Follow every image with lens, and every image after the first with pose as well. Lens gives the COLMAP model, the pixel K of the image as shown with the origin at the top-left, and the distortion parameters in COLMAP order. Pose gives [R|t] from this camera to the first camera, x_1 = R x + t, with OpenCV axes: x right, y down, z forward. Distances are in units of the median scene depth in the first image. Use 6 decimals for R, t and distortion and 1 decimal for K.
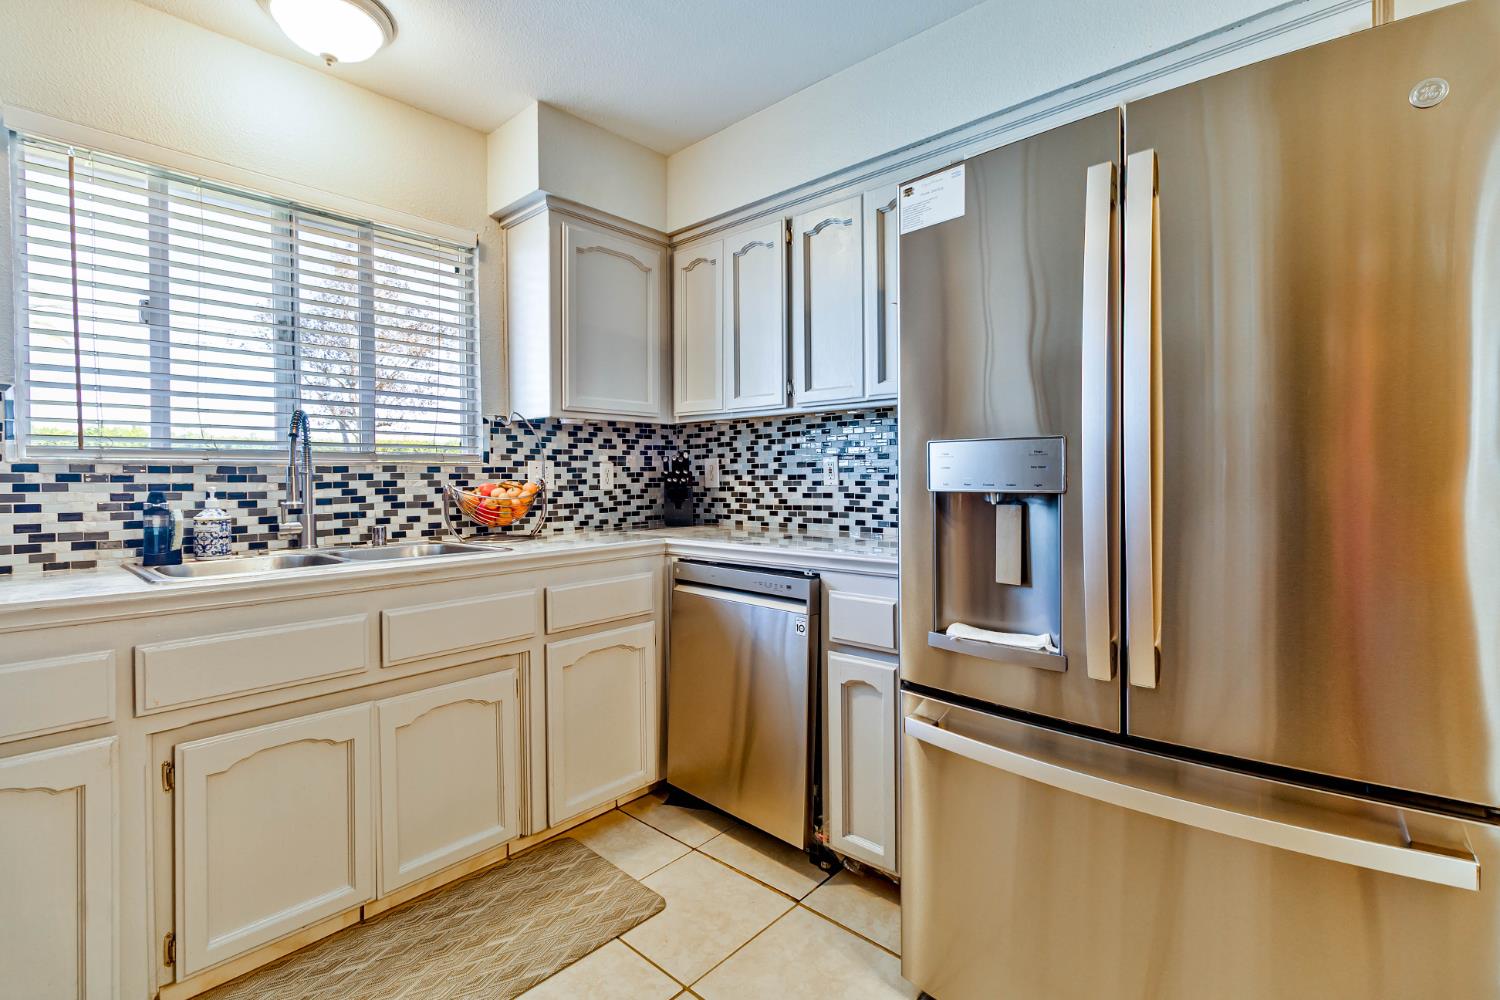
lens RADIAL K [[684.4, 0, 746.5], [0, 684.4, 480.5], [0, 0, 1]] dist [0.001101, 0.000371]
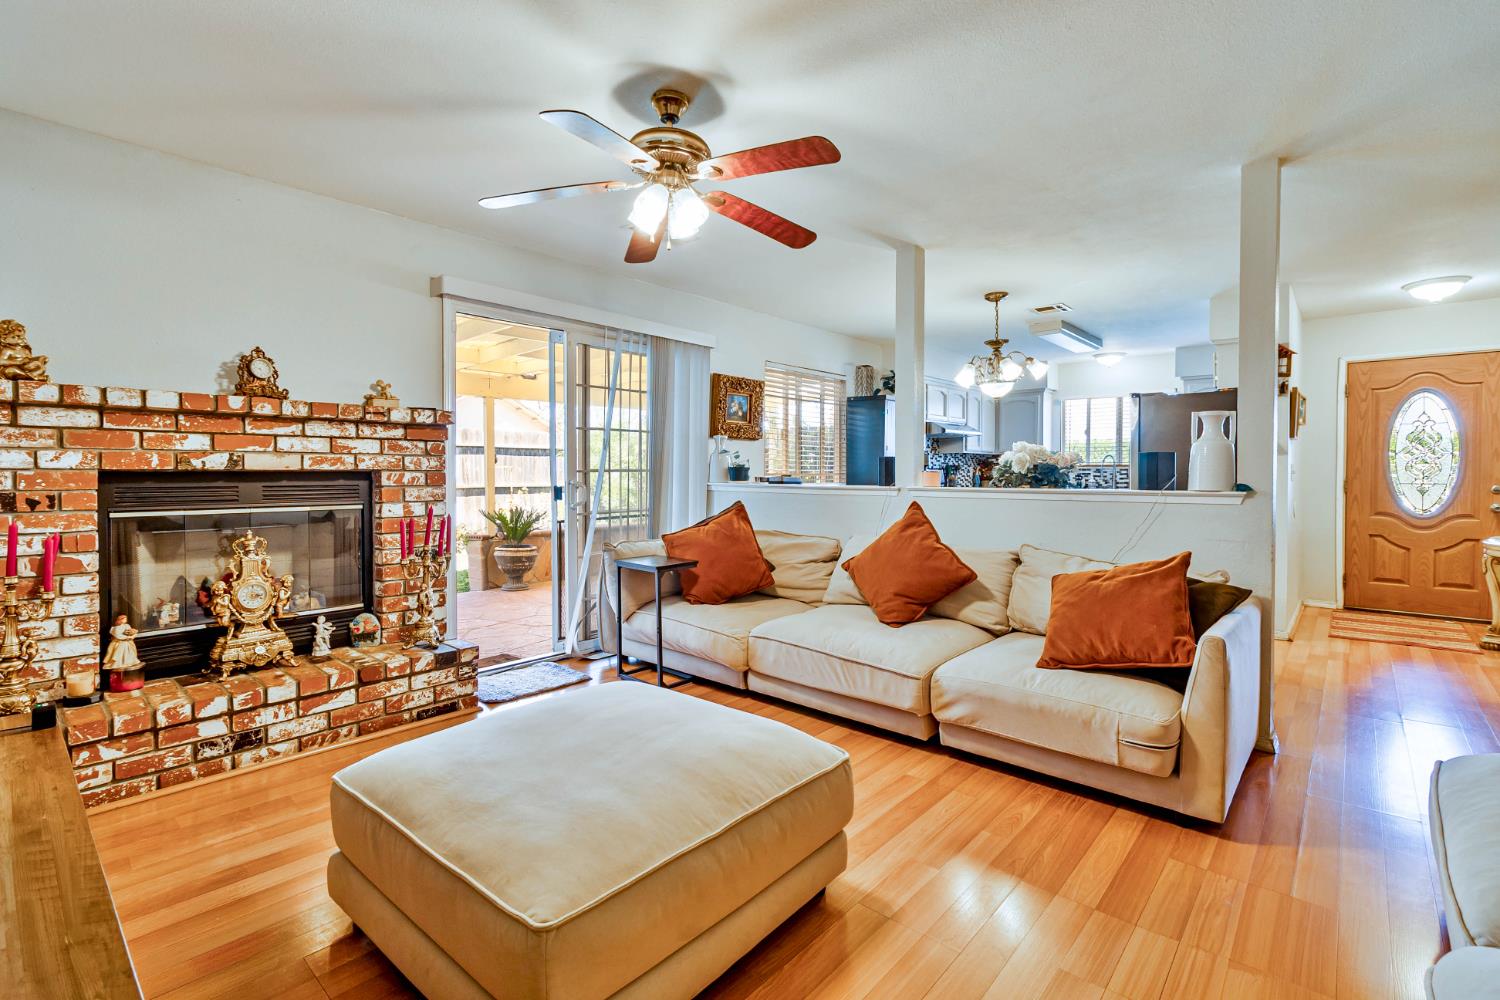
lens RADIAL K [[684.4, 0, 746.5], [0, 684.4, 480.5], [0, 0, 1]] dist [0.001101, 0.000371]
pose [[0.012099, 0.021312, -0.999700, 2.685520], [-0.009814, 0.999727, 0.021194, -0.015004], [0.999879, 0.009555, 0.012304, -0.920331]]
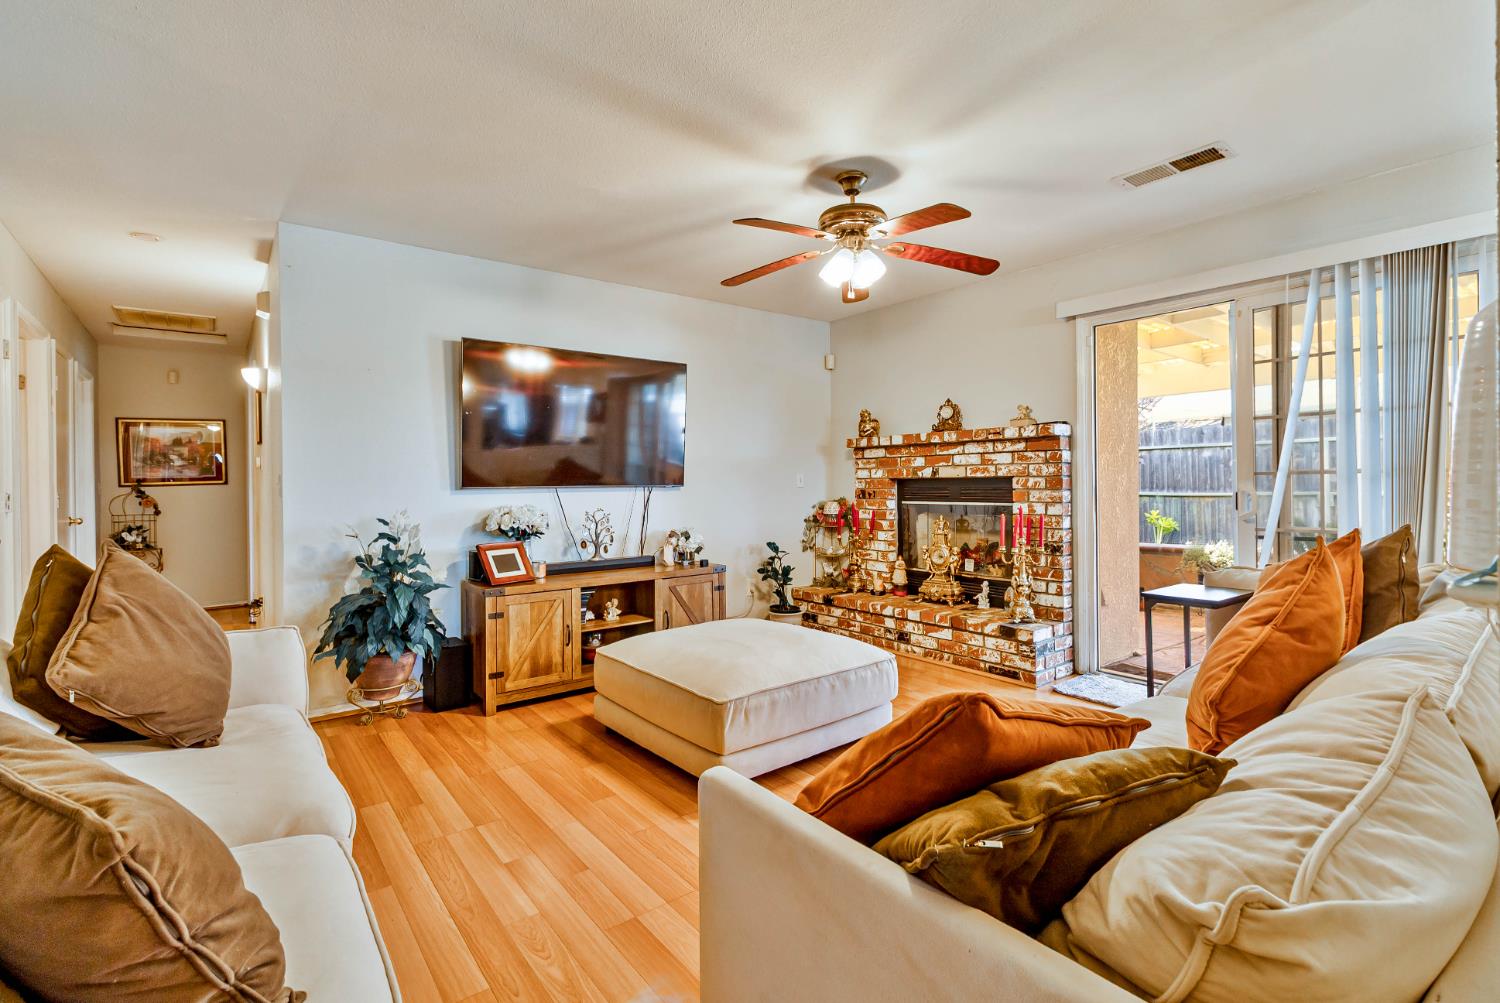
lens RADIAL K [[688.3, 0, 749.2], [0, 688.3, 480.5], [0, 0, 1]] dist [0.000784, -0.000218]
pose [[-0.985204, 0.021292, 0.170059, 1.660959], [0.022601, 0.999728, 0.005767, -0.014369], [-0.169890, 0.009525, -0.985417, 0.223794]]
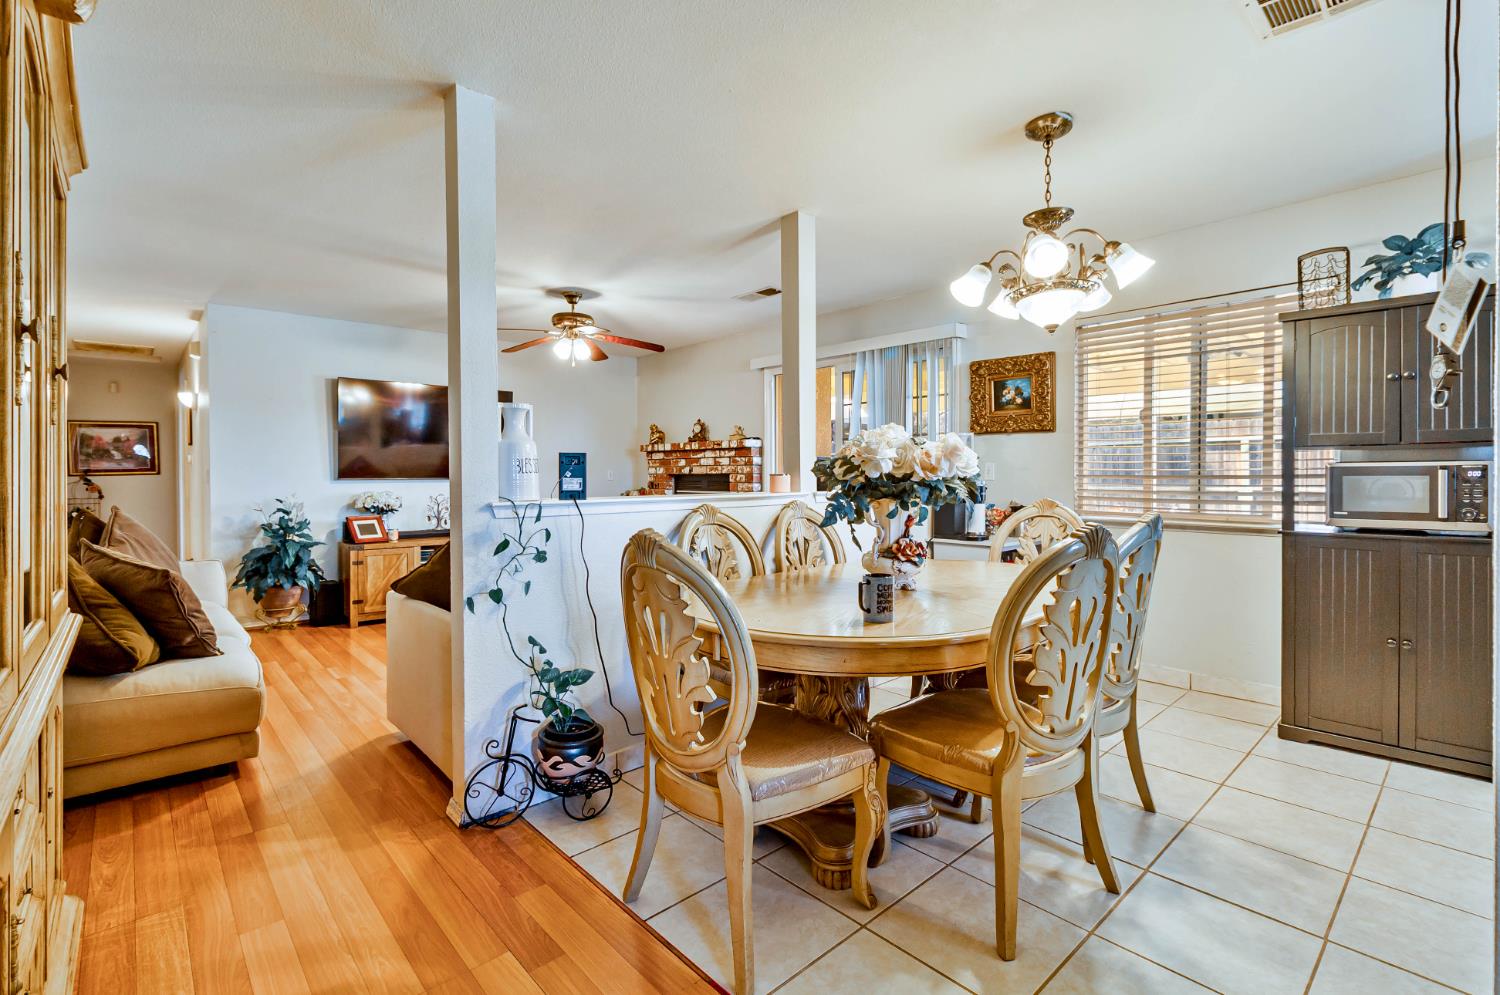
lens RADIAL K [[684.4, 0, 746.5], [0, 684.4, 478.0], [0, 0, 1]] dist [0.001101, 0.000371]
pose [[-0.995348, 0.013289, 0.095429, 0.979294], [0.014720, 0.999789, 0.014303, -0.019025], [-0.095218, 0.015641, -0.995334, 0.957654]]
